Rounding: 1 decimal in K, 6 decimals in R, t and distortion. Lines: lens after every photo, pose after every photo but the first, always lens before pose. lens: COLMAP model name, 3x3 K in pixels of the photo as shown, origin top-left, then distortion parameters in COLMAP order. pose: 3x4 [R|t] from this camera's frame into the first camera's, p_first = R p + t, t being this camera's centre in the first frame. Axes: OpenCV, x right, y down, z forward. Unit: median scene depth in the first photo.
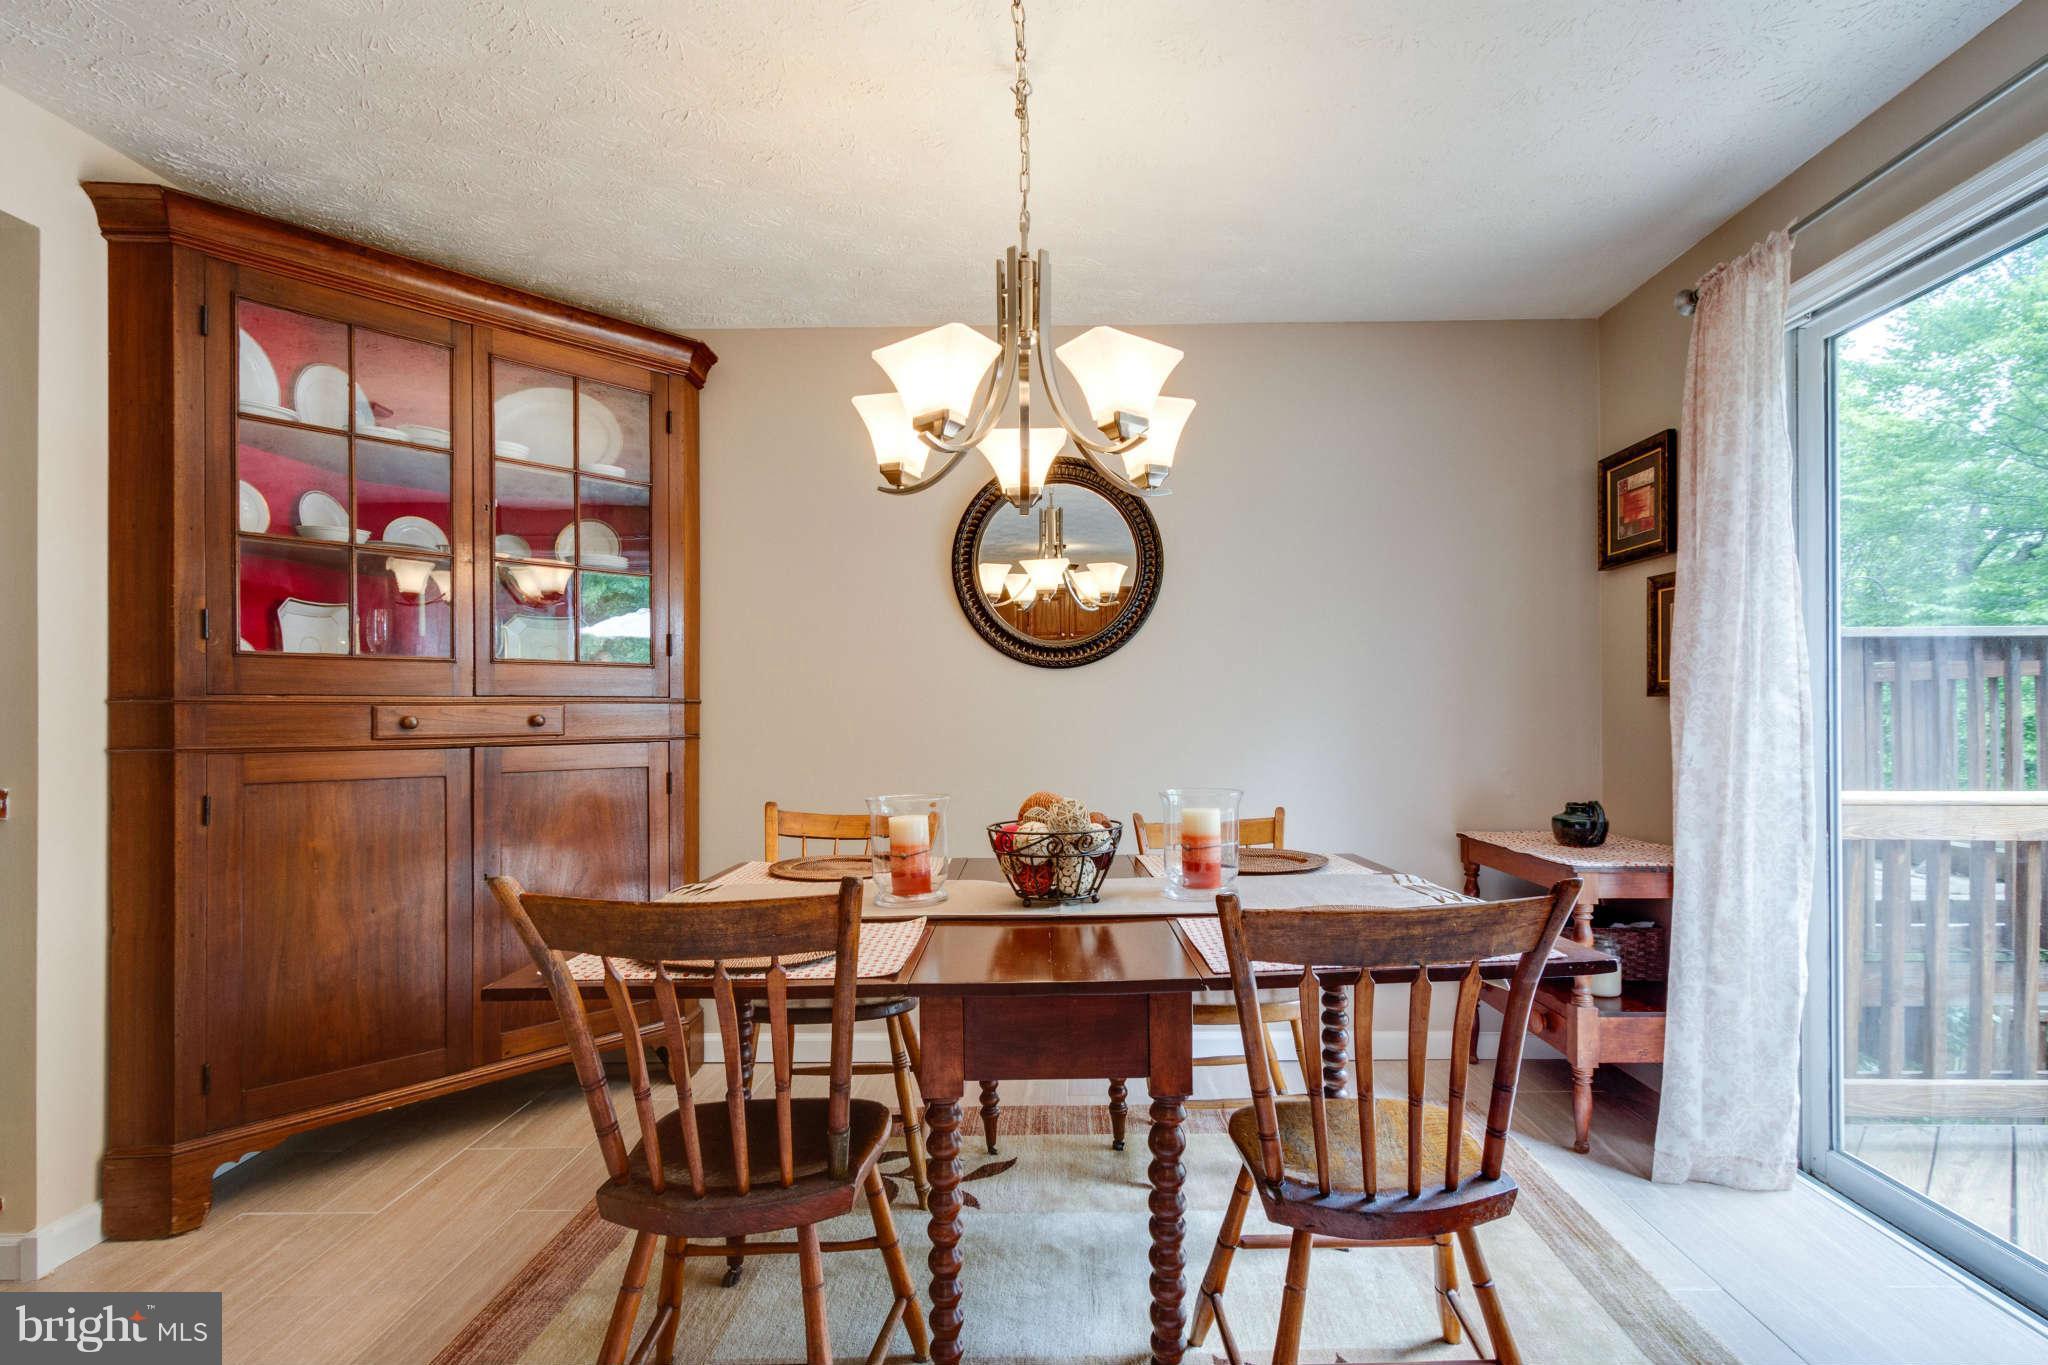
lens RADIAL K [[947.7, 0, 1066.1], [0, 947.7, 718.5], [0, 0, 1]] dist [0.006225, -0.002105]
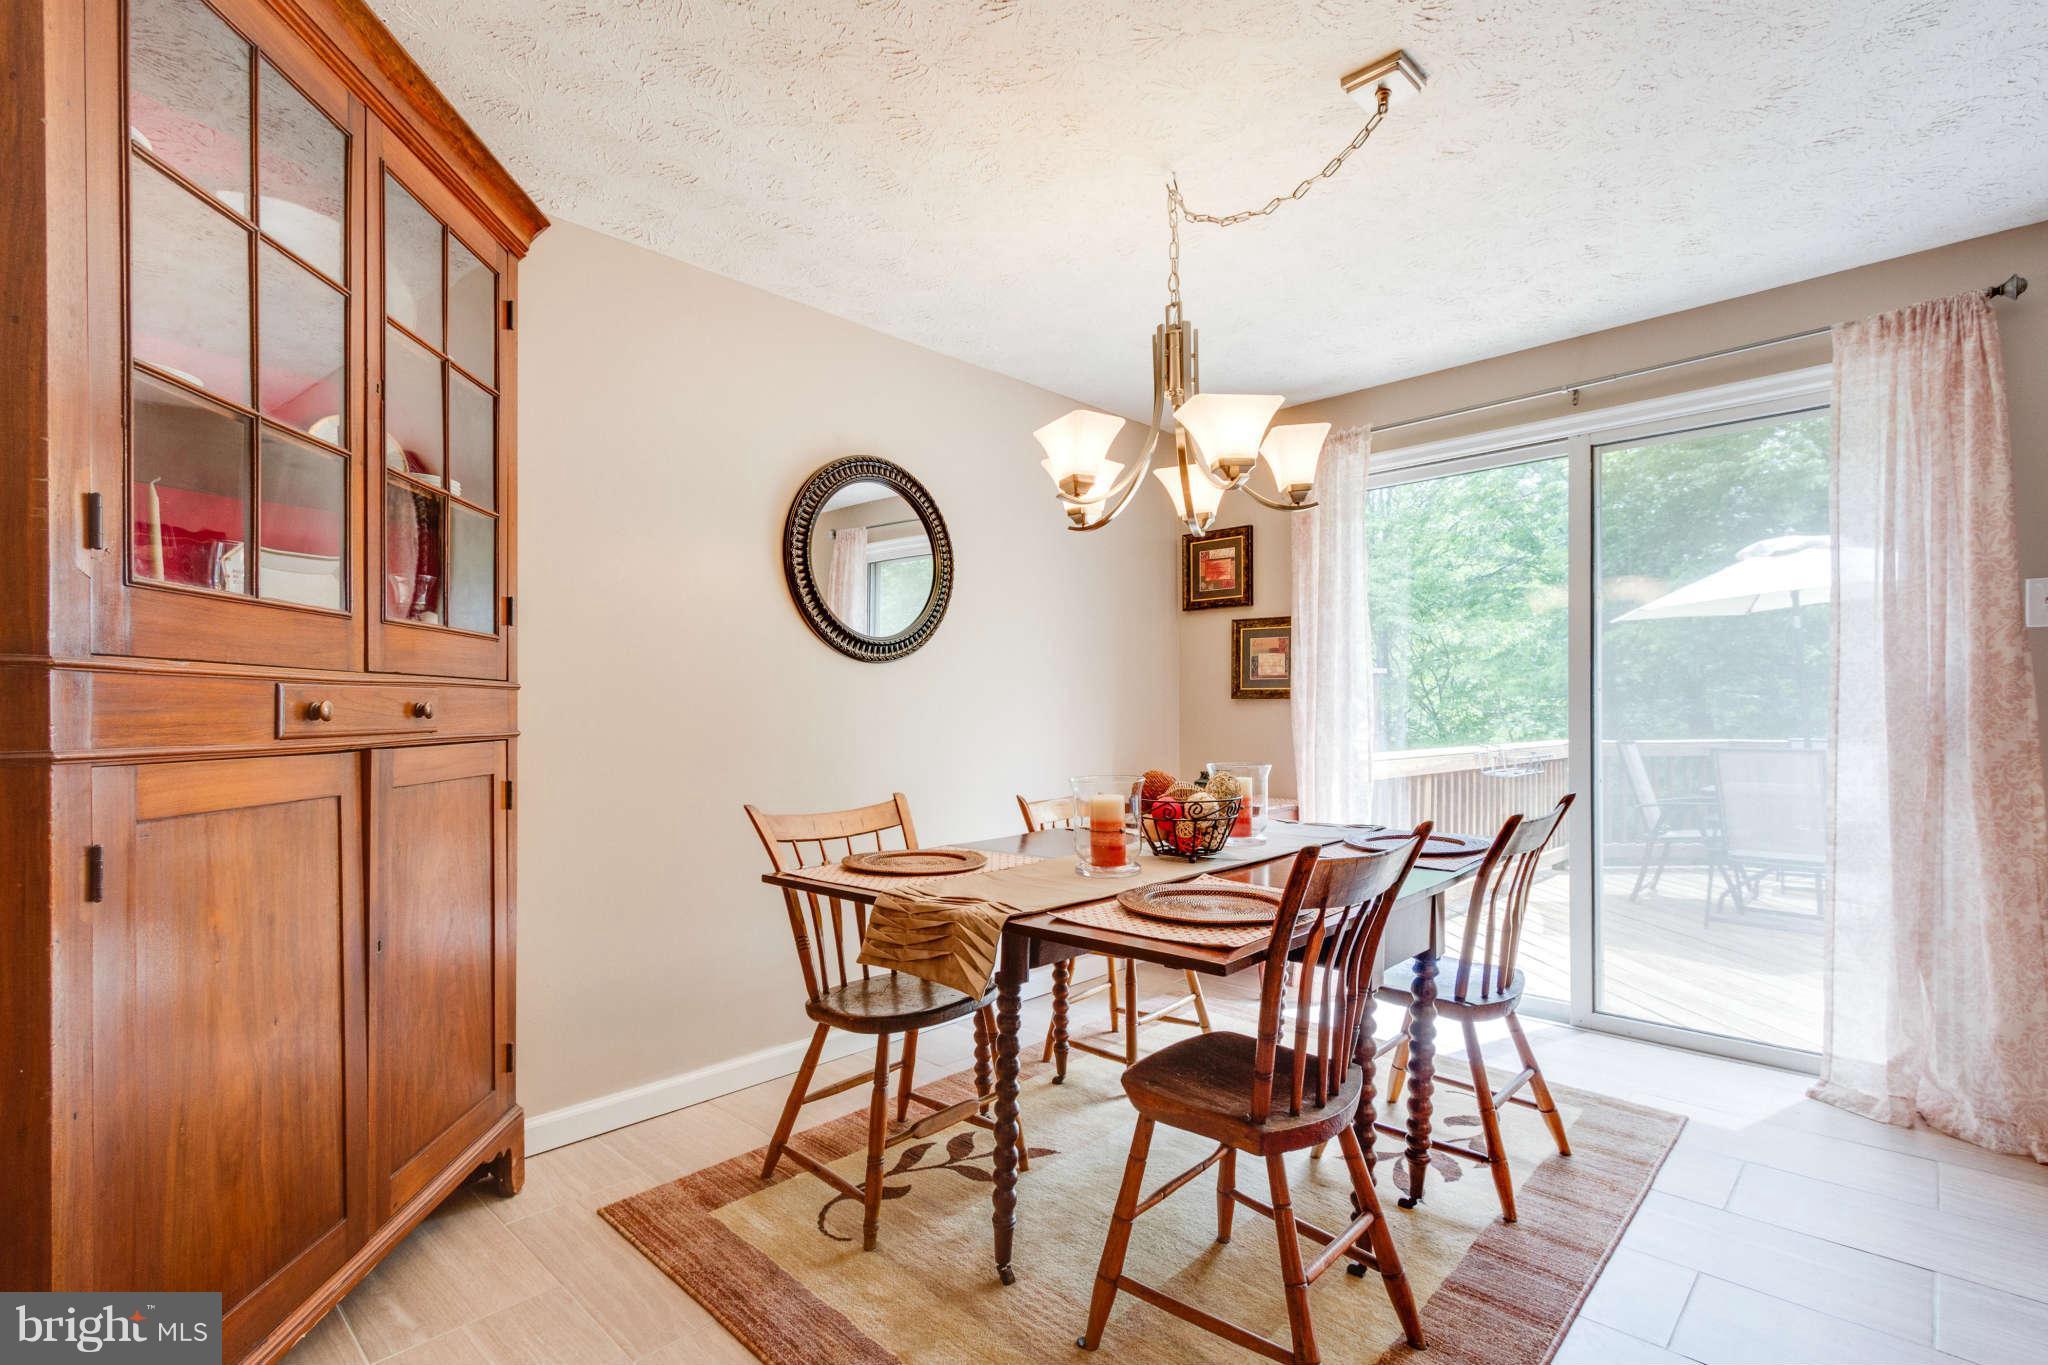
lens RADIAL K [[947.7, 0, 1040.8], [0, 947.7, 716.5], [0, 0, 1]] dist [0.006225, -0.002105]
pose [[0.684104, 0.000361, 0.729384, -0.750326], [0.004074, 0.999982, -0.004316, 0.011334], [-0.729373, 0.005924, 0.684090, 0.205529]]
